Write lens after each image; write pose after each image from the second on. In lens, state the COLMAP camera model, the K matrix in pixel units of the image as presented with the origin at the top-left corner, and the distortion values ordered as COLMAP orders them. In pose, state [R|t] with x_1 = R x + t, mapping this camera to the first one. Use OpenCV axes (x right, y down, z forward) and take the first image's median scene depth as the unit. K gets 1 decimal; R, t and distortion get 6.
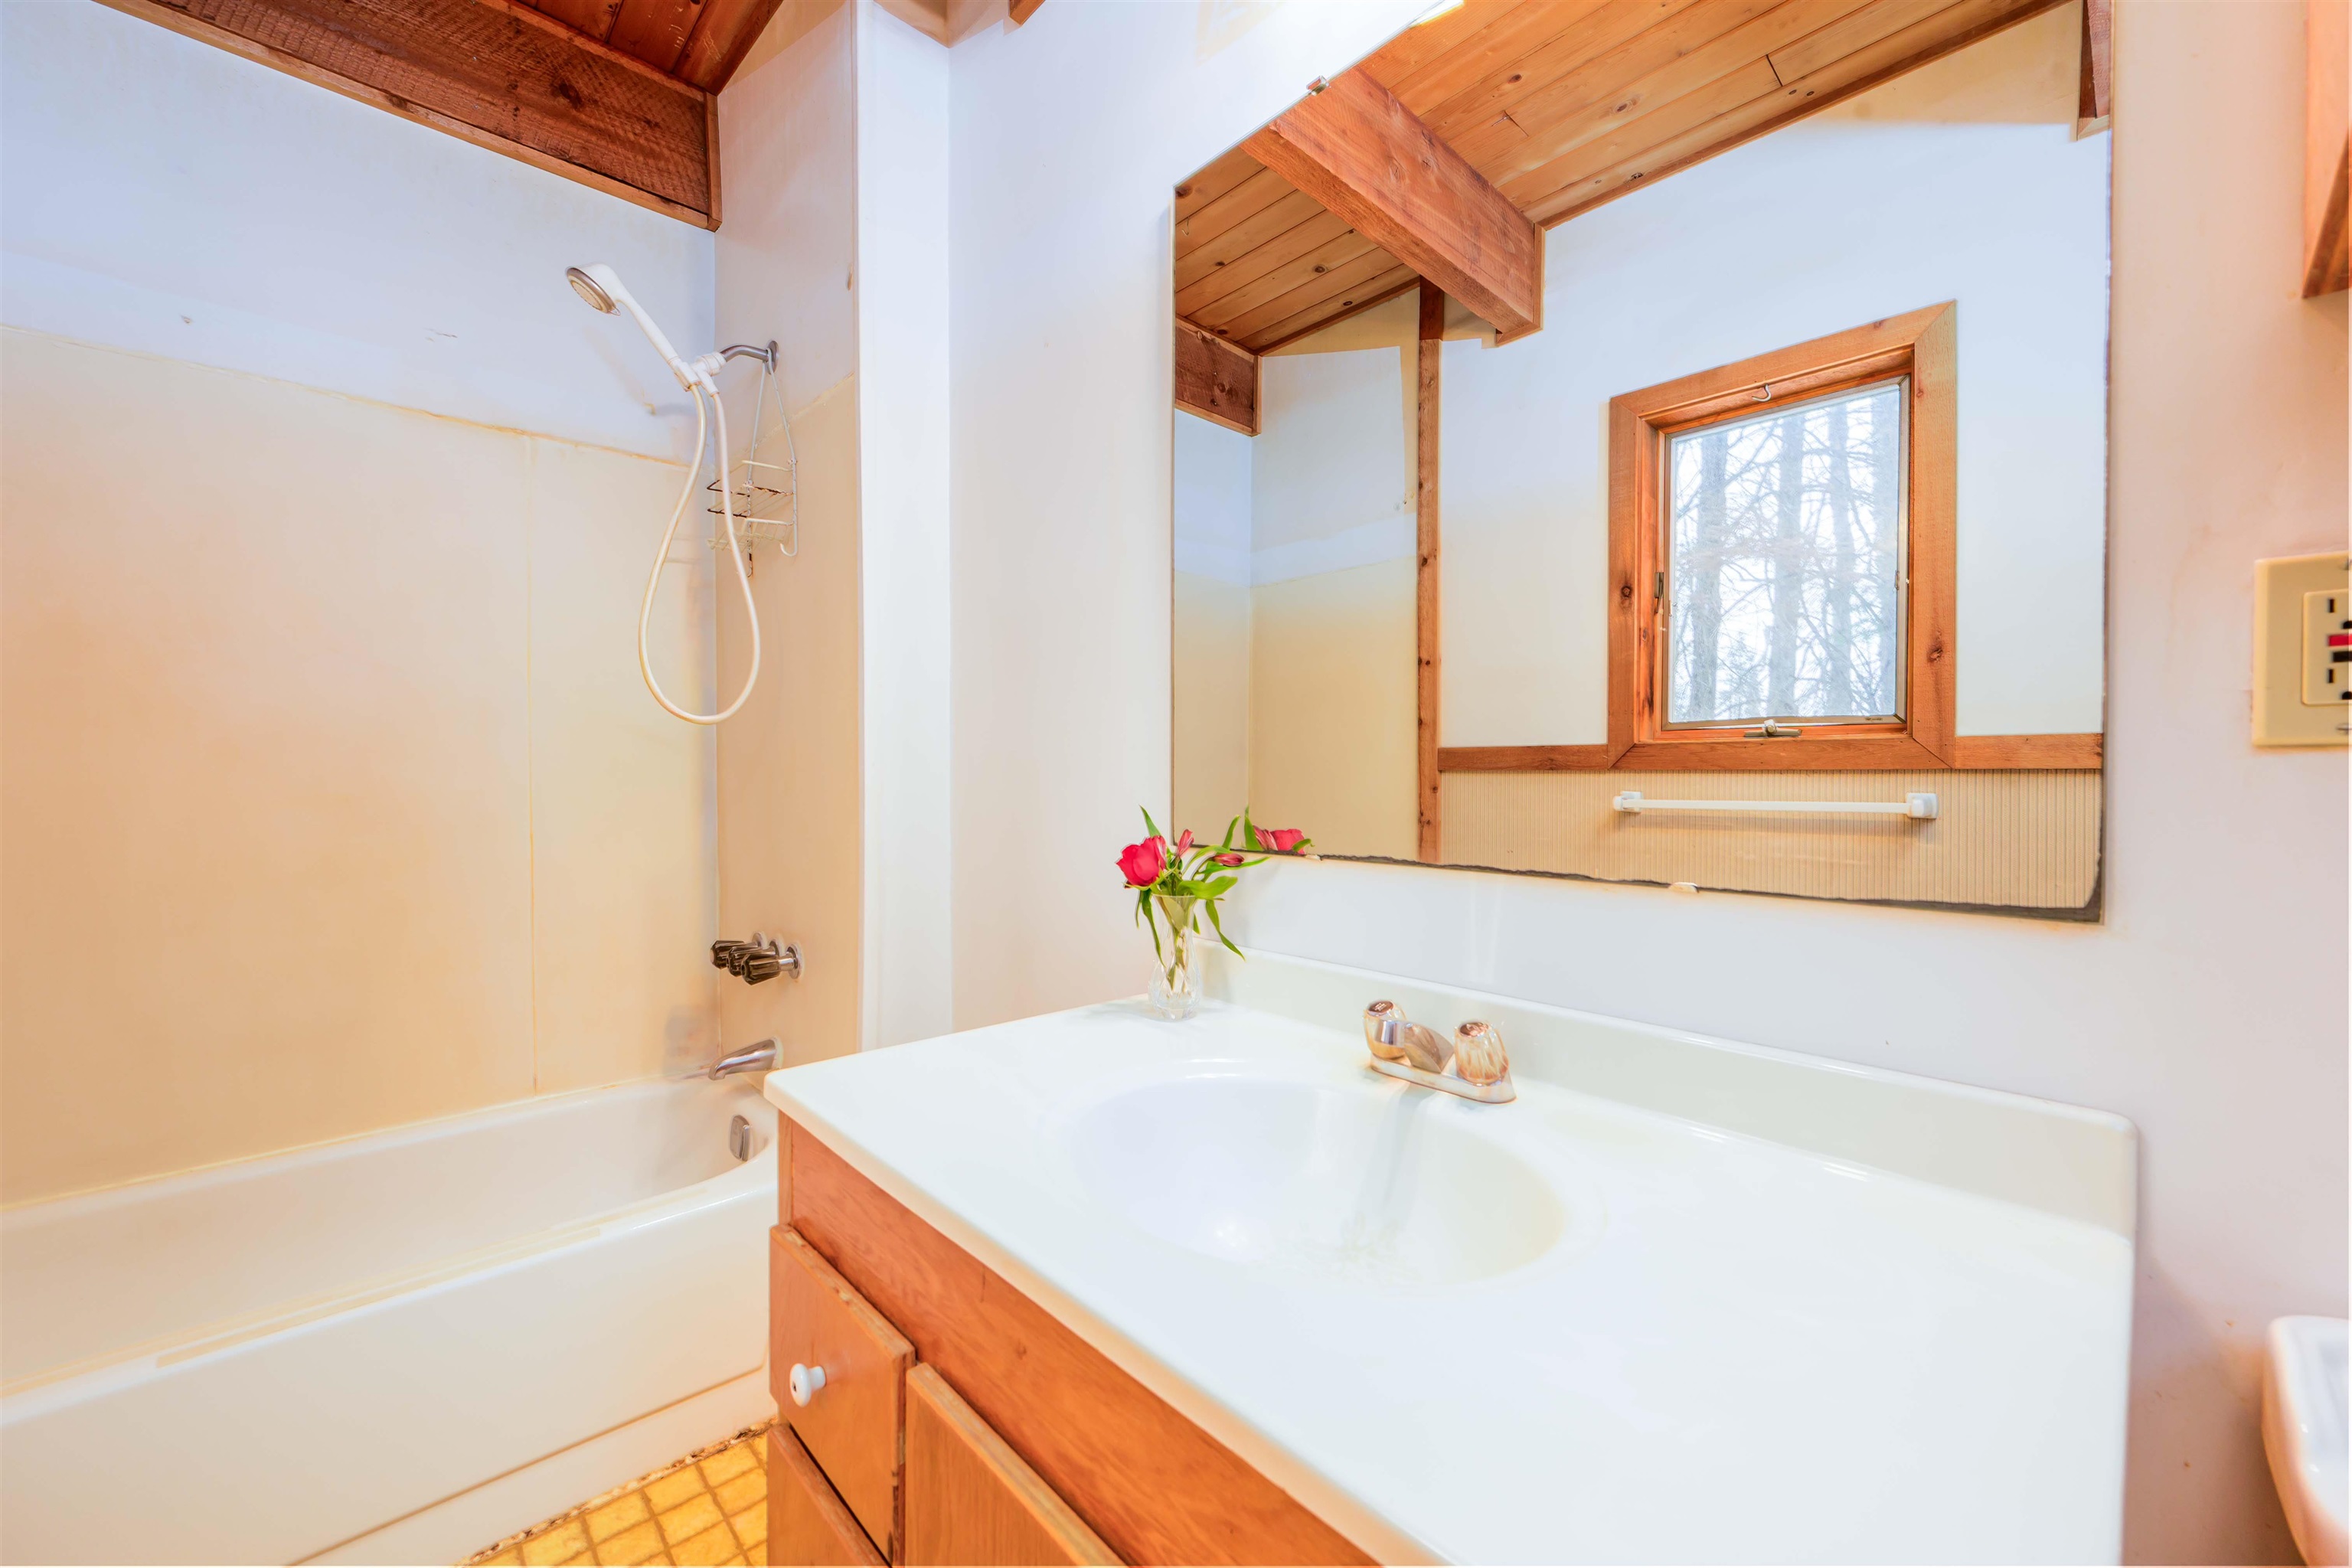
lens RADIAL K [[914.6, 0, 1177.9], [0, 914.6, 785.6], [0, 0, 1]] dist [-0.003431, 0.000673]
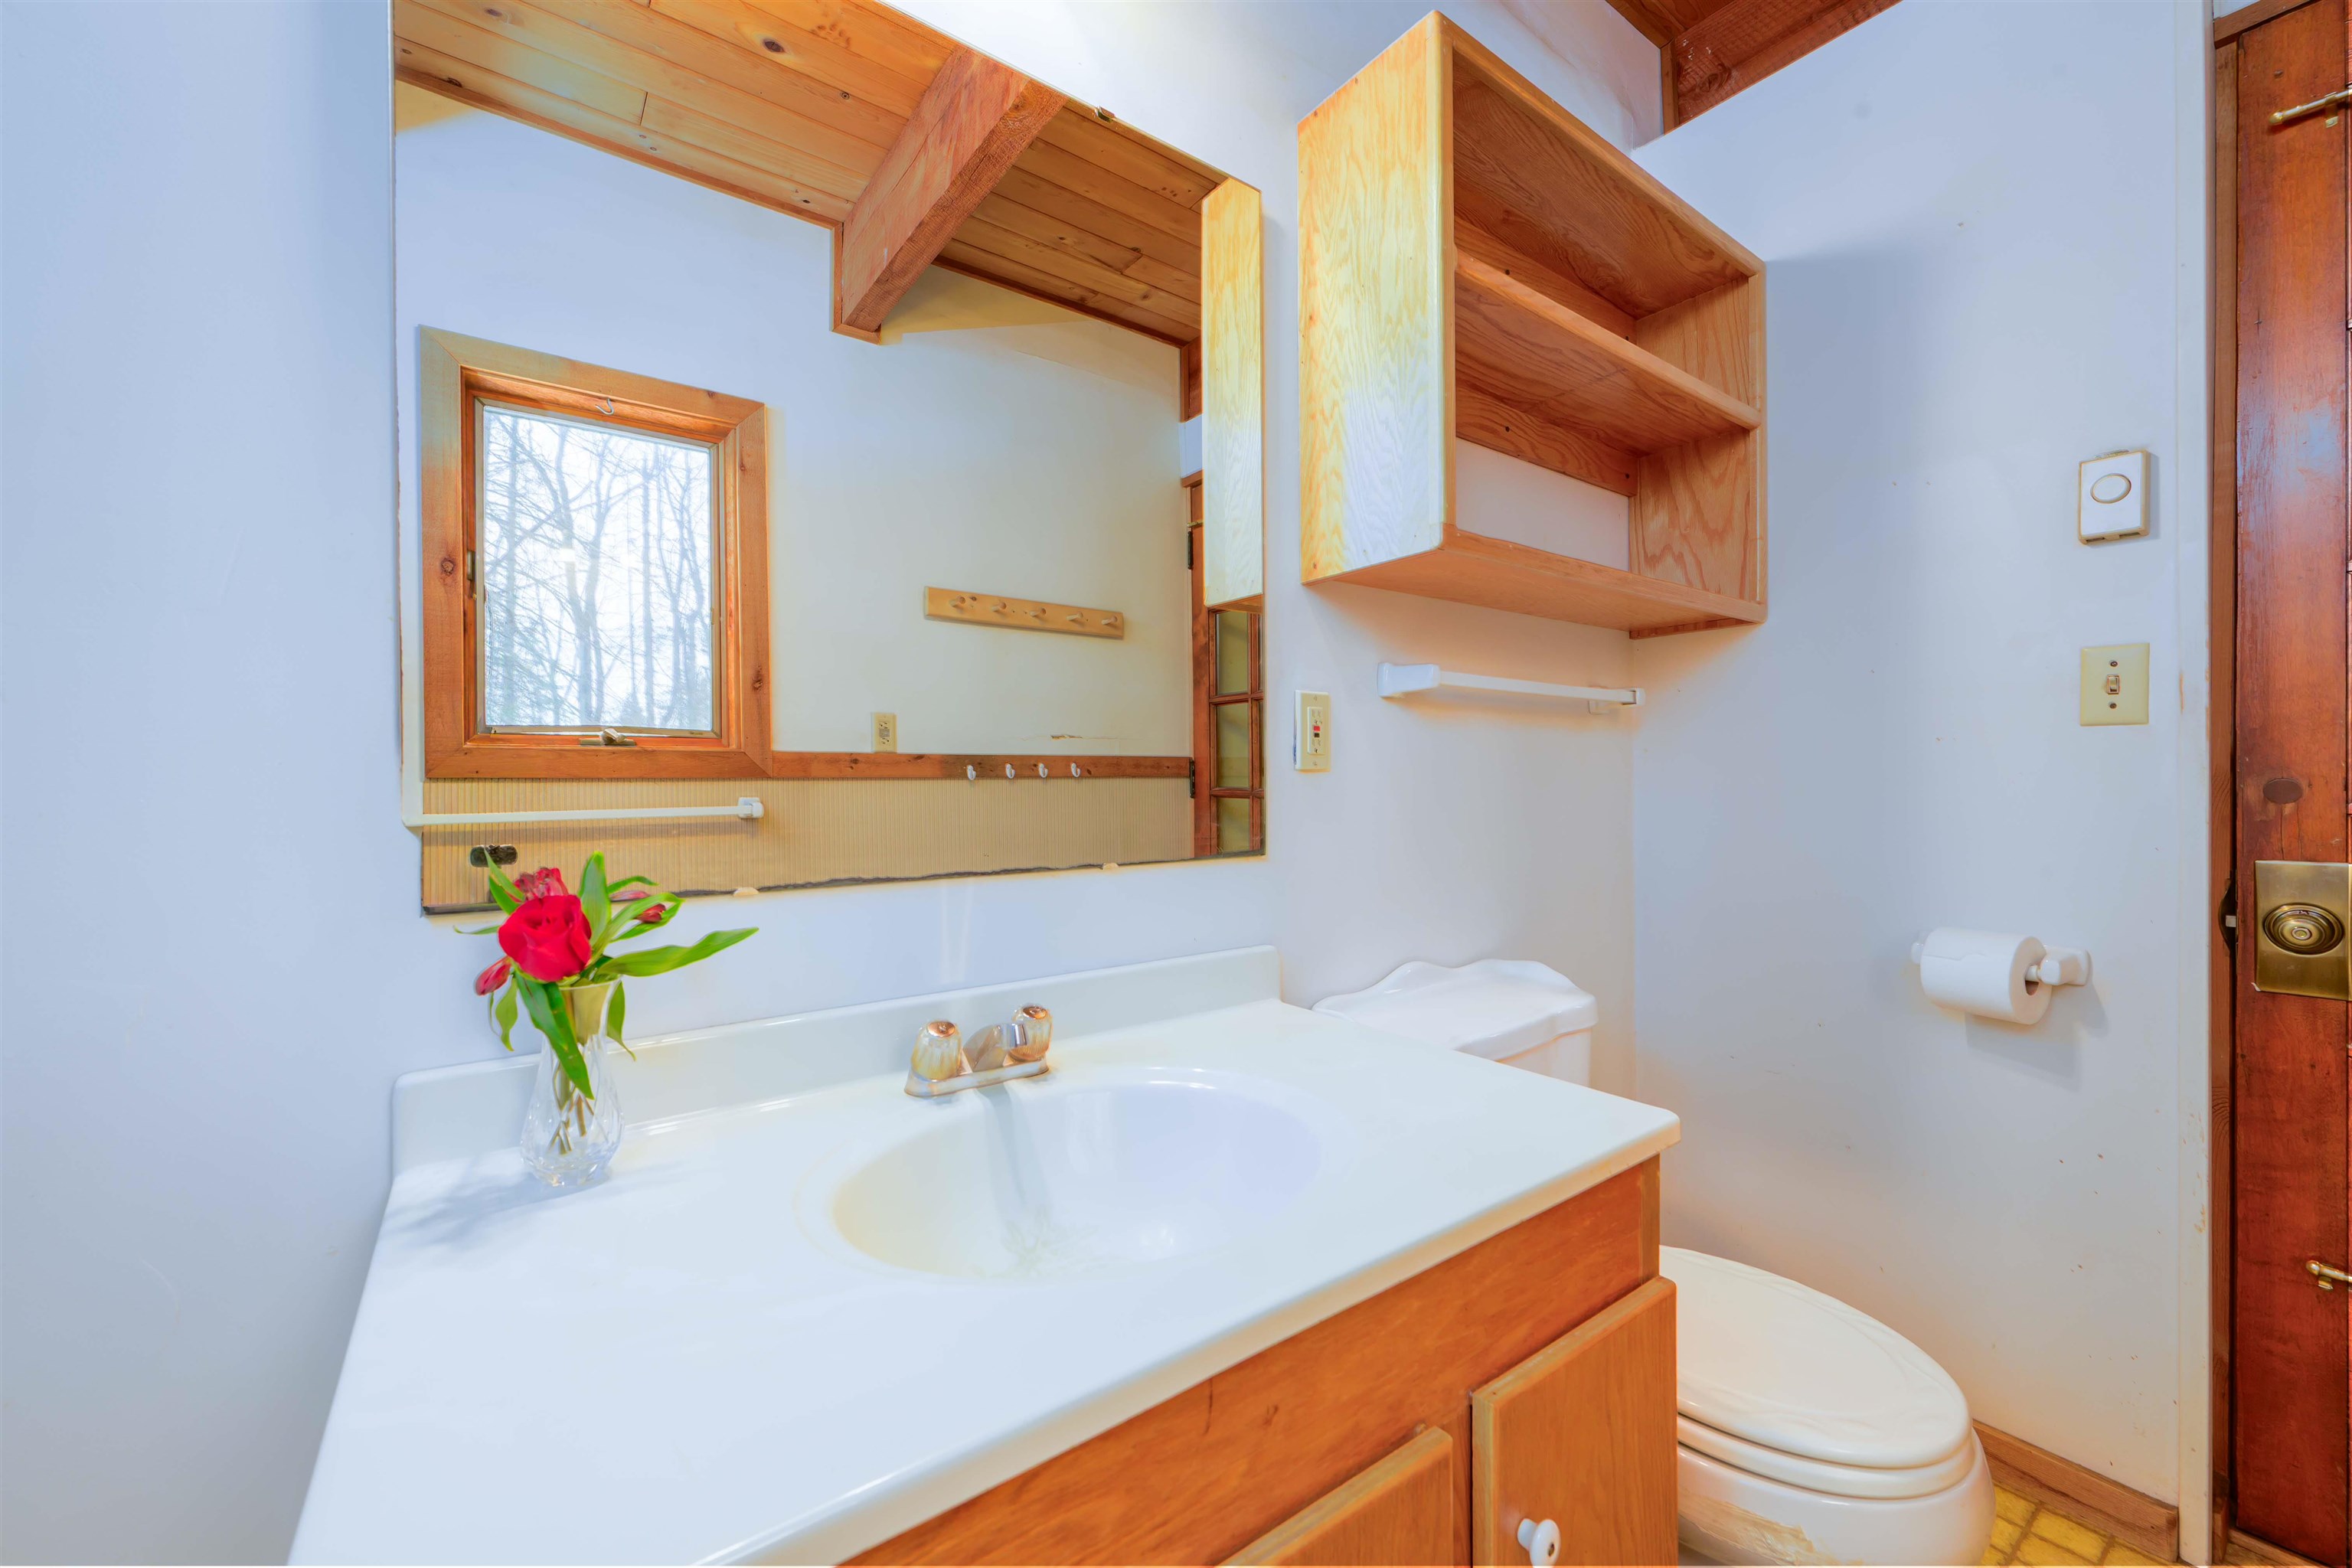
lens RADIAL K [[914.6, 0, 1178.3], [0, 914.6, 782.0], [0, 0, 1]] dist [-0.003431, 0.000673]
pose [[0.109624, -0.006857, 0.993949, -0.330997], [0.015975, 0.999859, 0.005136, -0.008999], [-0.993845, 0.015315, 0.109719, 0.295895]]
